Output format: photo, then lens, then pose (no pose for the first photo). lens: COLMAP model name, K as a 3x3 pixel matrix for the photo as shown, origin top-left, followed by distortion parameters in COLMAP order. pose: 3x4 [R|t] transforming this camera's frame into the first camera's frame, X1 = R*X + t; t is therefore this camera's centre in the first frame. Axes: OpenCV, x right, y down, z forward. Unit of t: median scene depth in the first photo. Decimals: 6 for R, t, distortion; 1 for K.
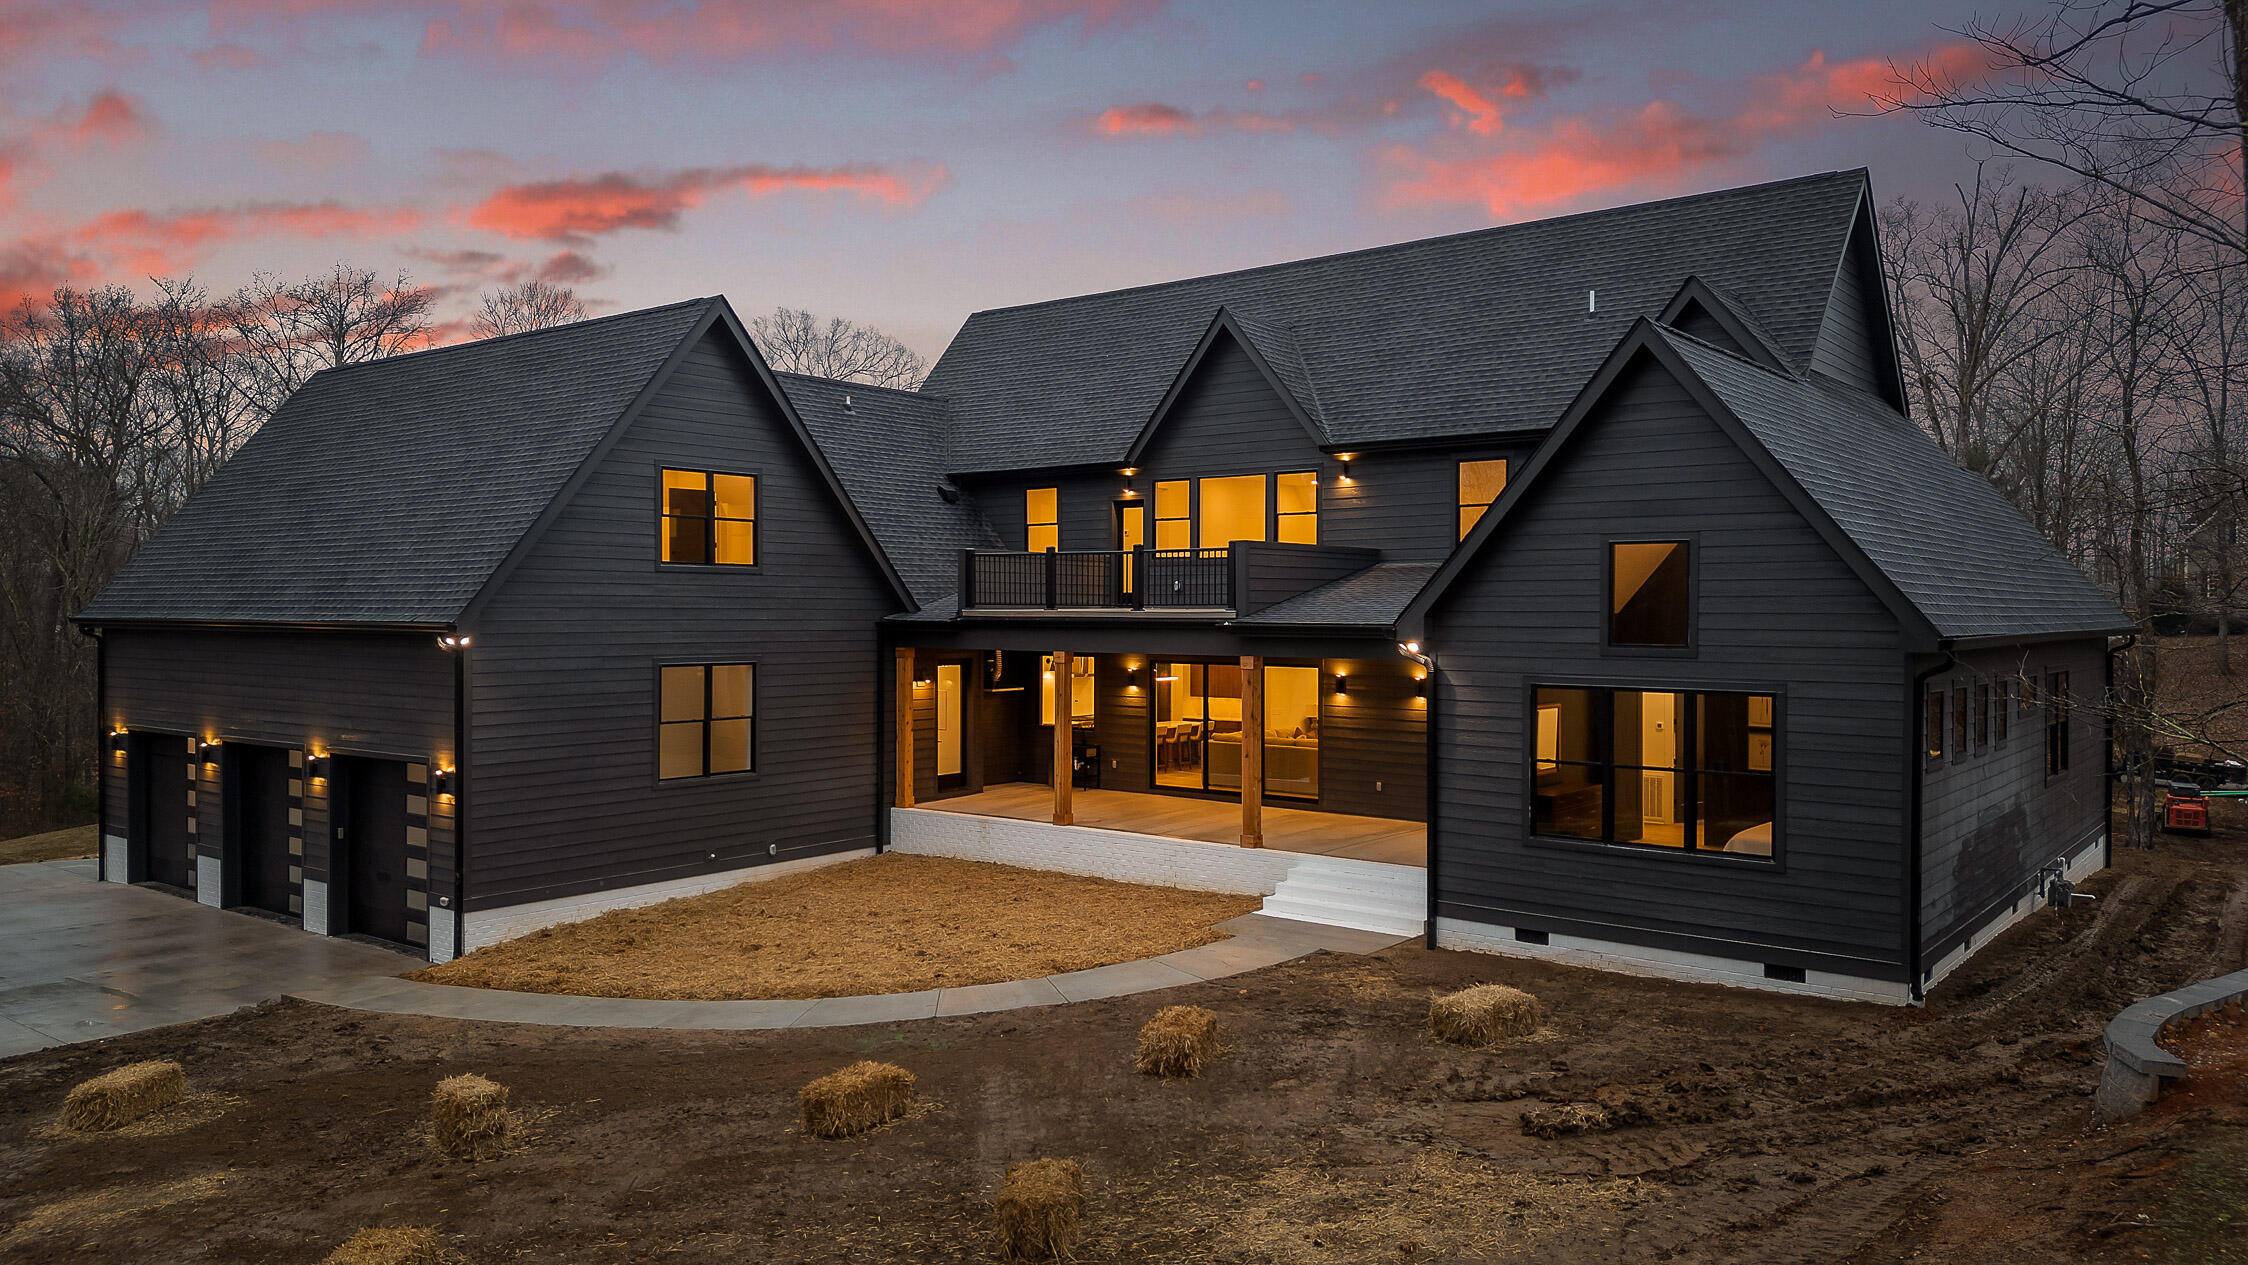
lens RADIAL K [[1540.9, 0, 1107.7], [0, 1540.9, 631.6], [0, 0, 1]] dist [0.059573, -0.000835]
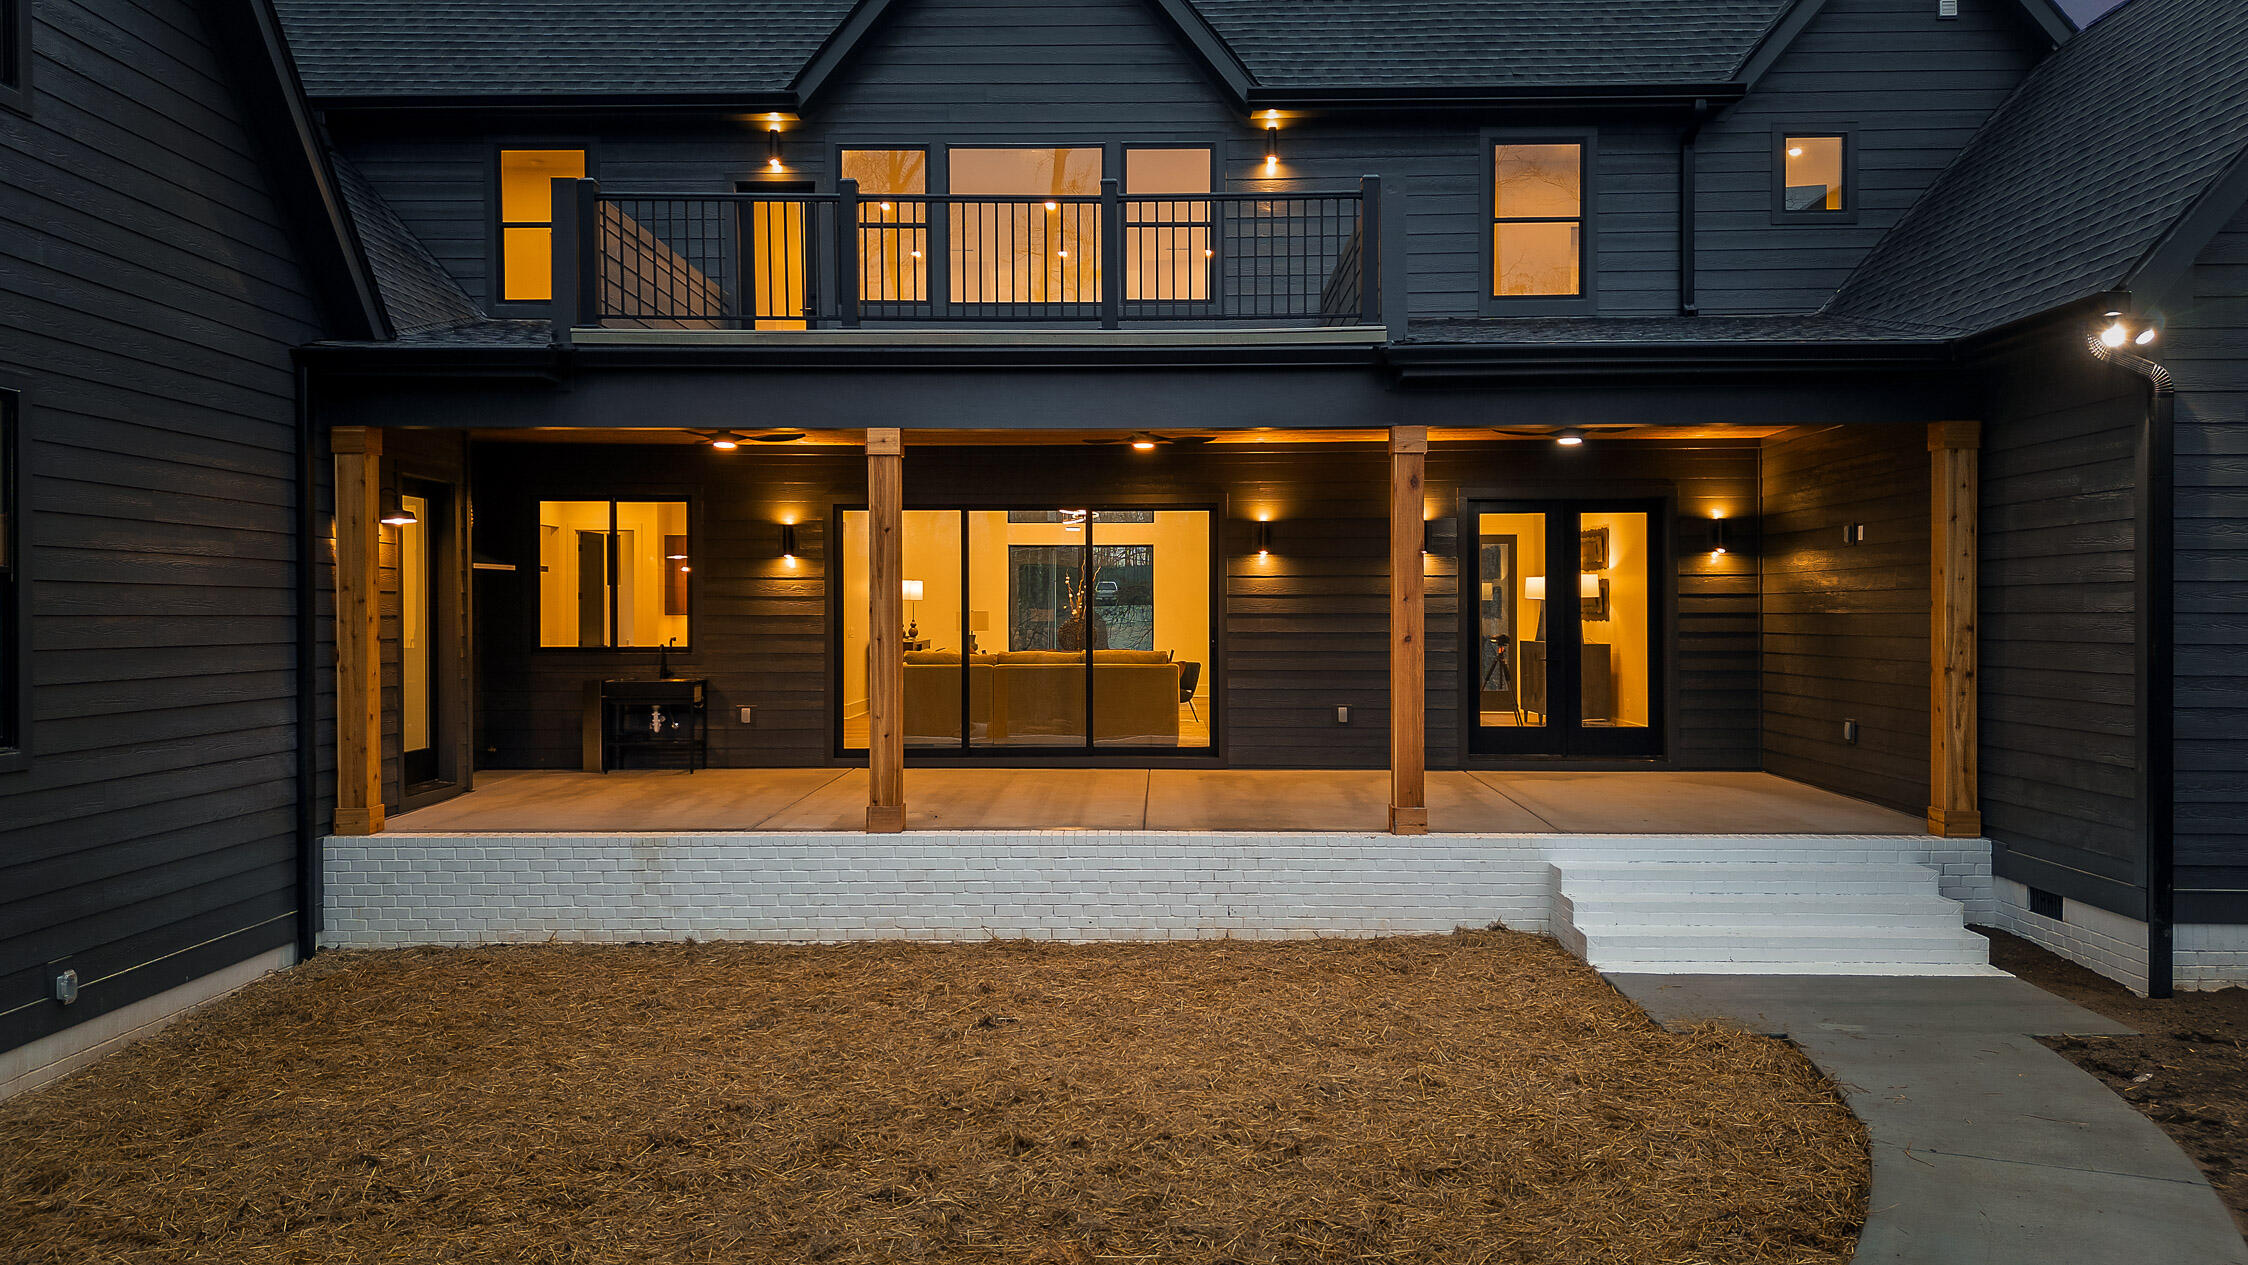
lens RADIAL K [[1609.7, 0, 1133.3], [0, 1609.7, 612.4], [0, 0, 1]] dist [0.081151, -0.080649]
pose [[0.793854, -0.005145, 0.608087, -0.239345], [0.011270, 0.999917, -0.006252, 0.065414], [-0.608004, 0.011817, 0.793846, 0.575699]]
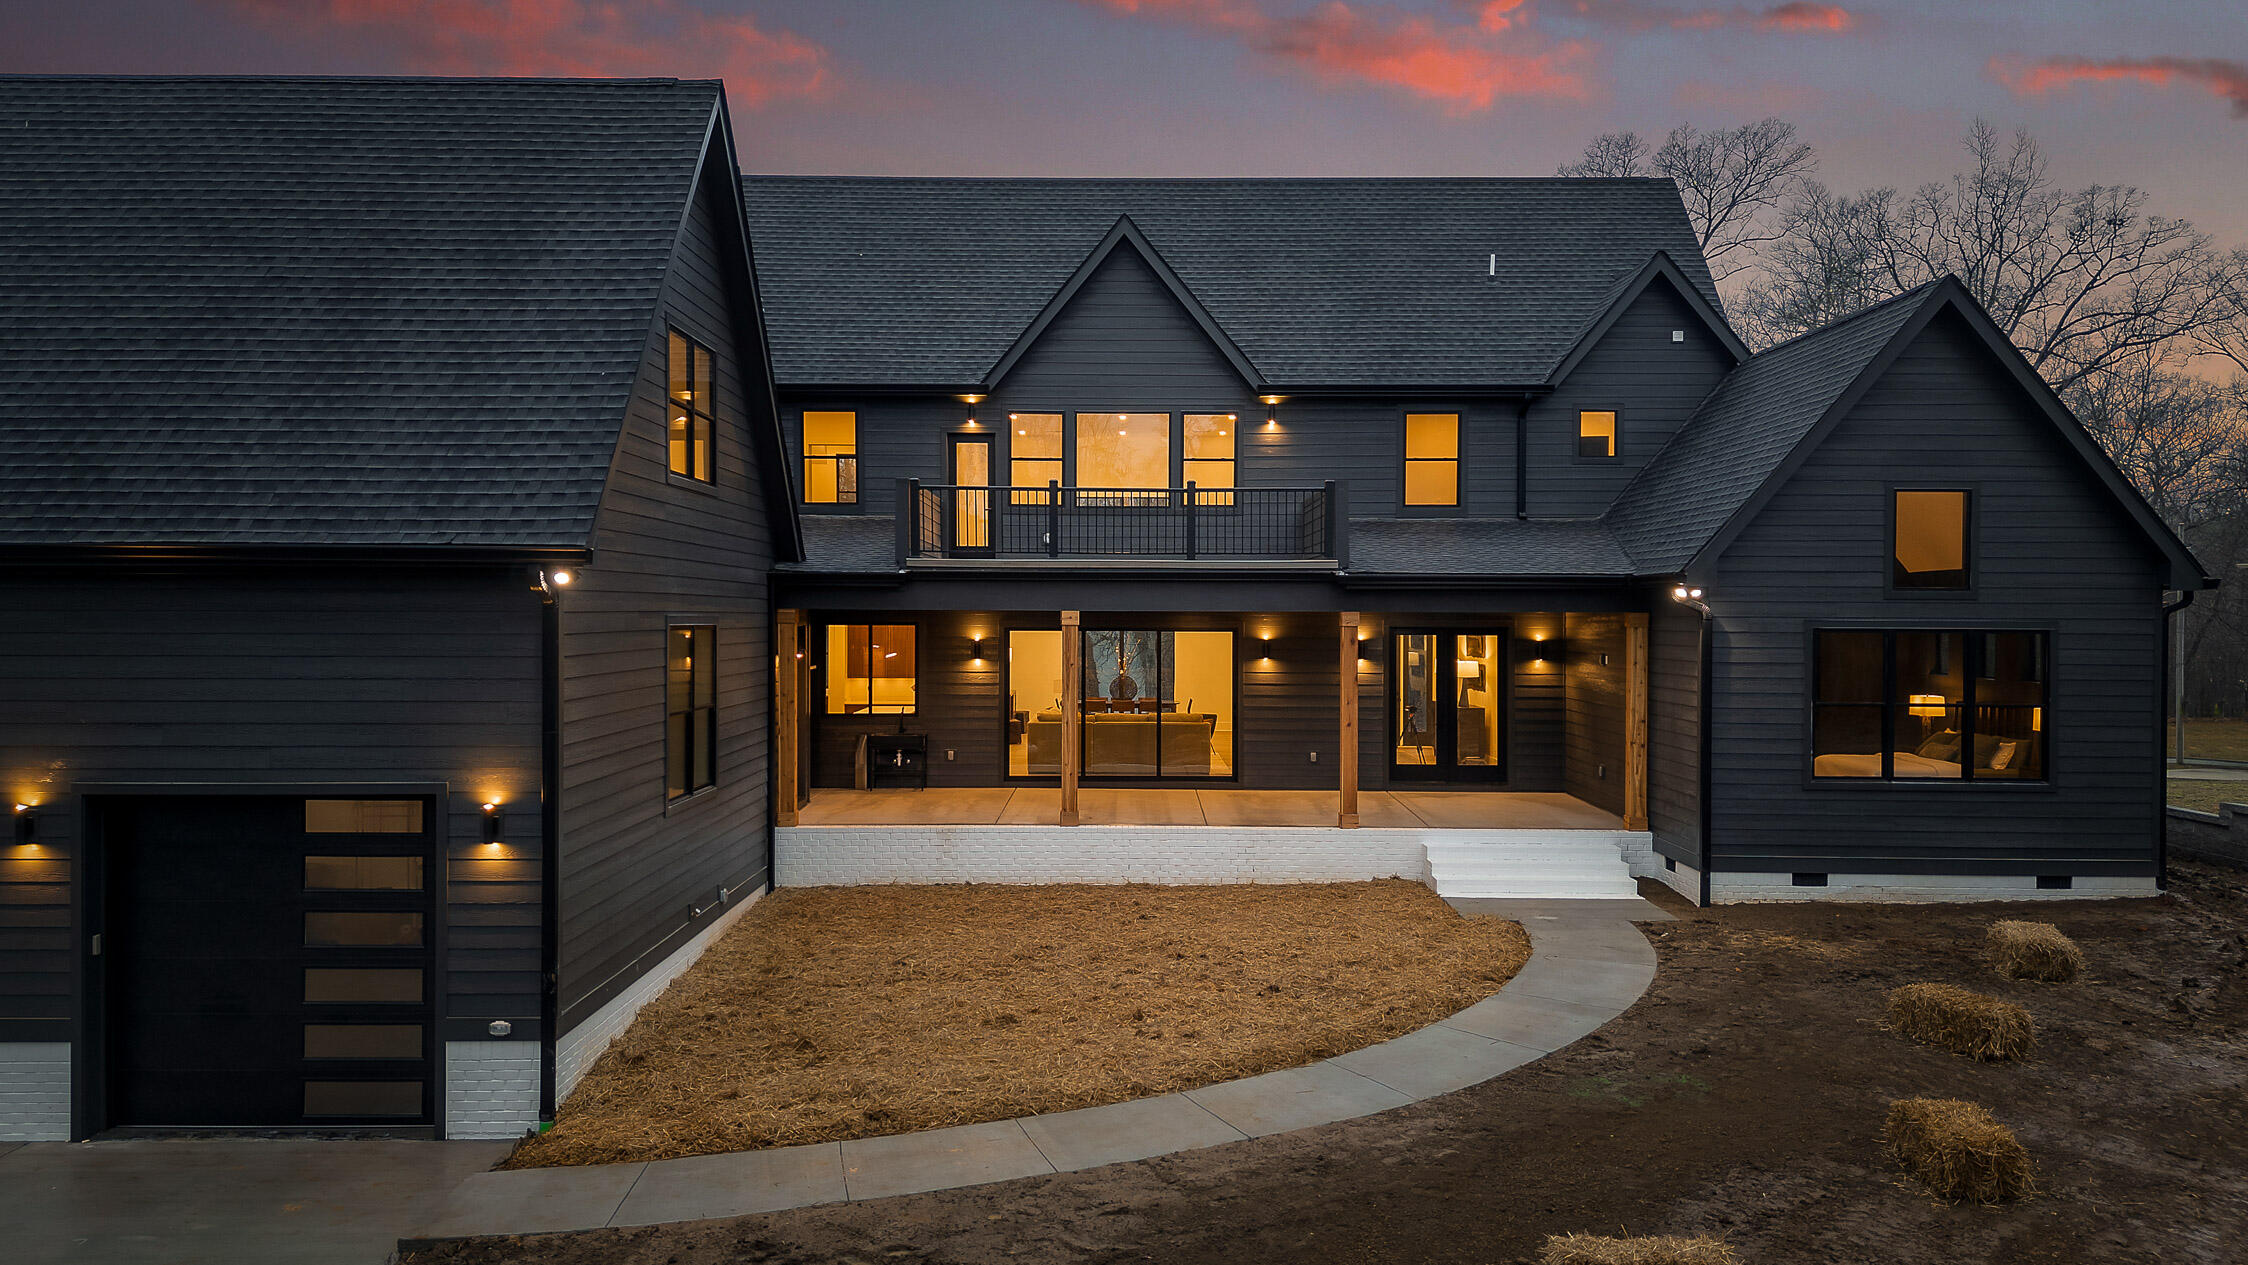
lens RADIAL K [[1576.0, 0, 1124.0], [0, 1576.0, 632.5], [0, 0, 1]] dist [0.091249, -0.090305]
pose [[0.785752, -0.006860, 0.618504, -0.497520], [0.005856, 0.999976, 0.003651, 0.020872], [-0.618514, 0.000753, 0.785773, 0.320584]]
